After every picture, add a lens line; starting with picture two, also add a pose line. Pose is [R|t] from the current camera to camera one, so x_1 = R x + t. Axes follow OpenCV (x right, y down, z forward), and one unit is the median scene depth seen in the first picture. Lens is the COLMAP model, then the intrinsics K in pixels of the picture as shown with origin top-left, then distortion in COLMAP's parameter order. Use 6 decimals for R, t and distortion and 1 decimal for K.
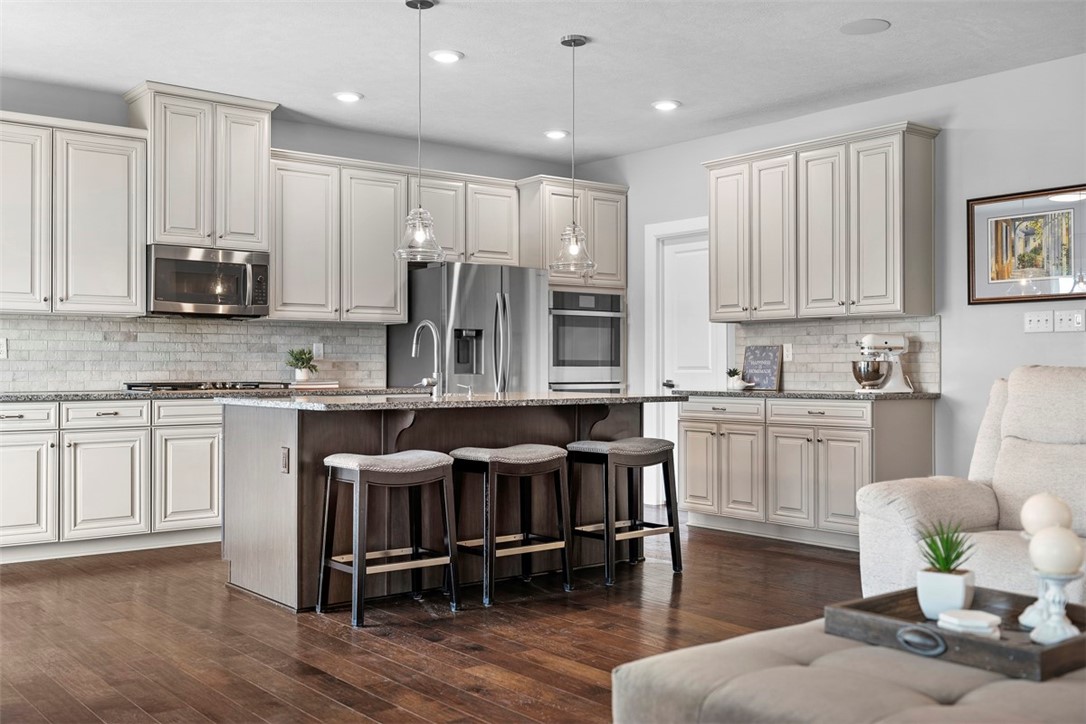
lens RADIAL K [[1072.2, 0, 550.3], [0, 1072.2, 365.7], [0, 0, 1]] dist [0.004965, -0.002153]
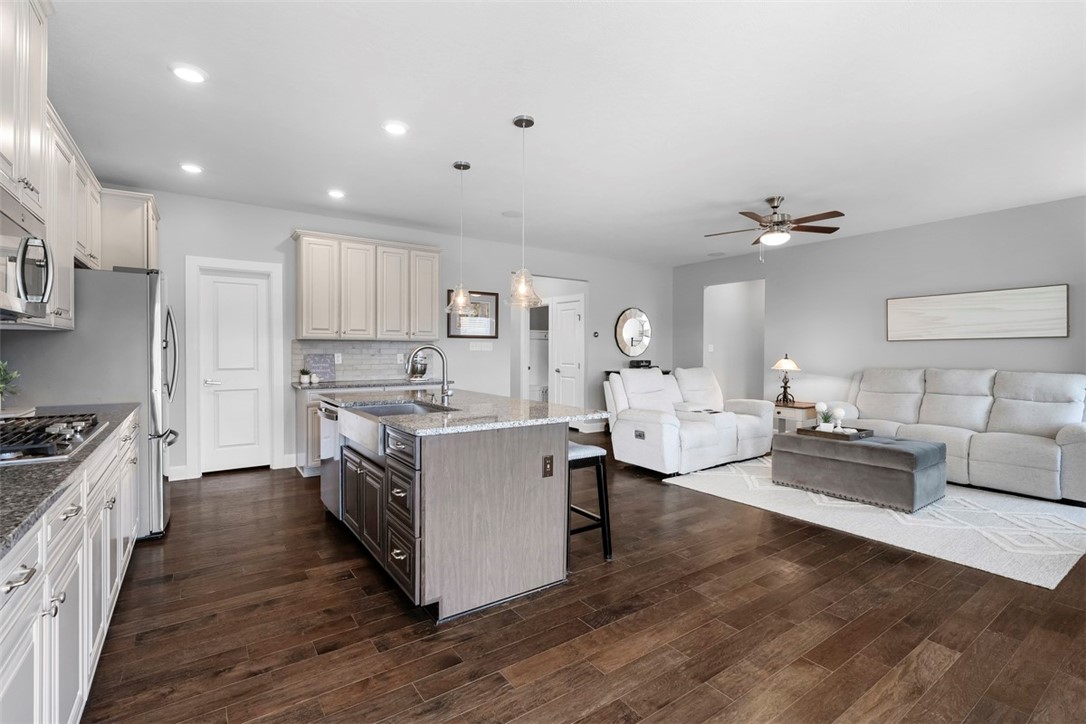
lens RADIAL K [[494.5, 0, 545.3], [0, 494.5, 355.4], [0, 0, 1]] dist [-0.003475, 0.001099]
pose [[0.064161, -0.009678, 0.997893, -0.593565], [-0.007002, 0.999924, 0.010148, -0.031088], [-0.997915, -0.007639, 0.064088, 0.717226]]
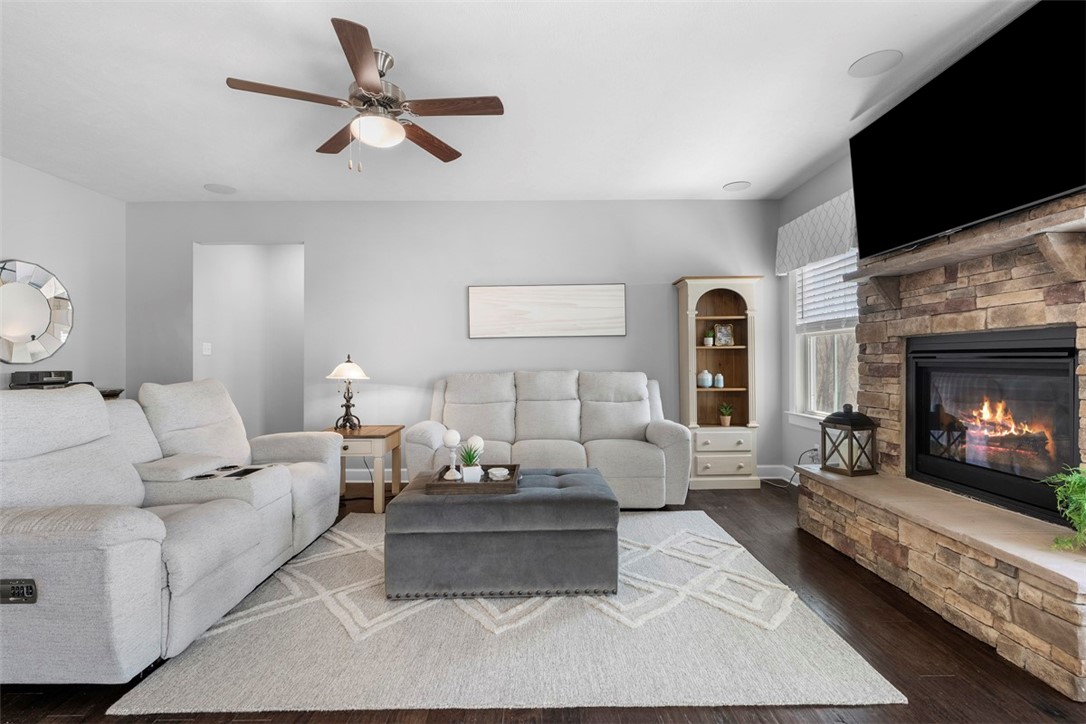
lens RADIAL K [[493.7, 0, 544.6], [0, 493.7, 358.9], [0, 0, 1]] dist [-0.006511, 0.001401]
pose [[-0.785108, 0.006268, 0.619327, -0.170785], [0.002739, 0.999974, -0.006648, -0.016906], [-0.619352, -0.003523, -0.785105, 0.646711]]
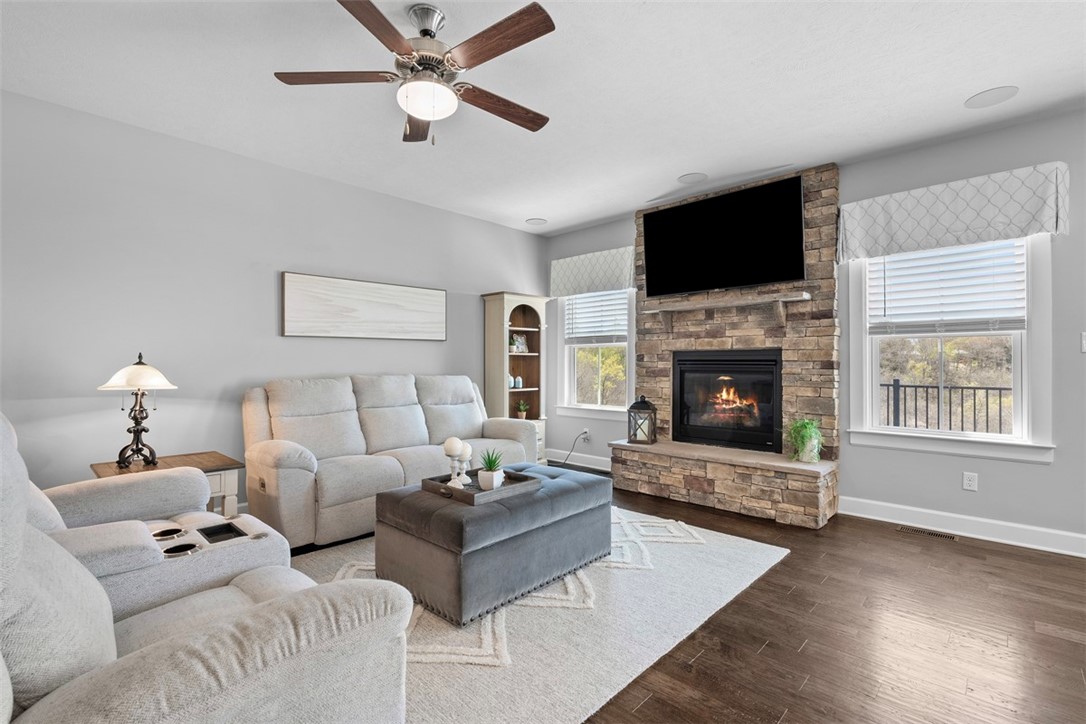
lens RADIAL K [[493.7, 0, 544.6], [0, 493.7, 358.9], [0, 0, 1]] dist [-0.006511, 0.001401]
pose [[-0.991438, -0.003520, -0.130534, 0.143352], [-0.001562, 0.999885, -0.015105, -0.016649], [0.130572, -0.014772, -0.991329, 0.772004]]
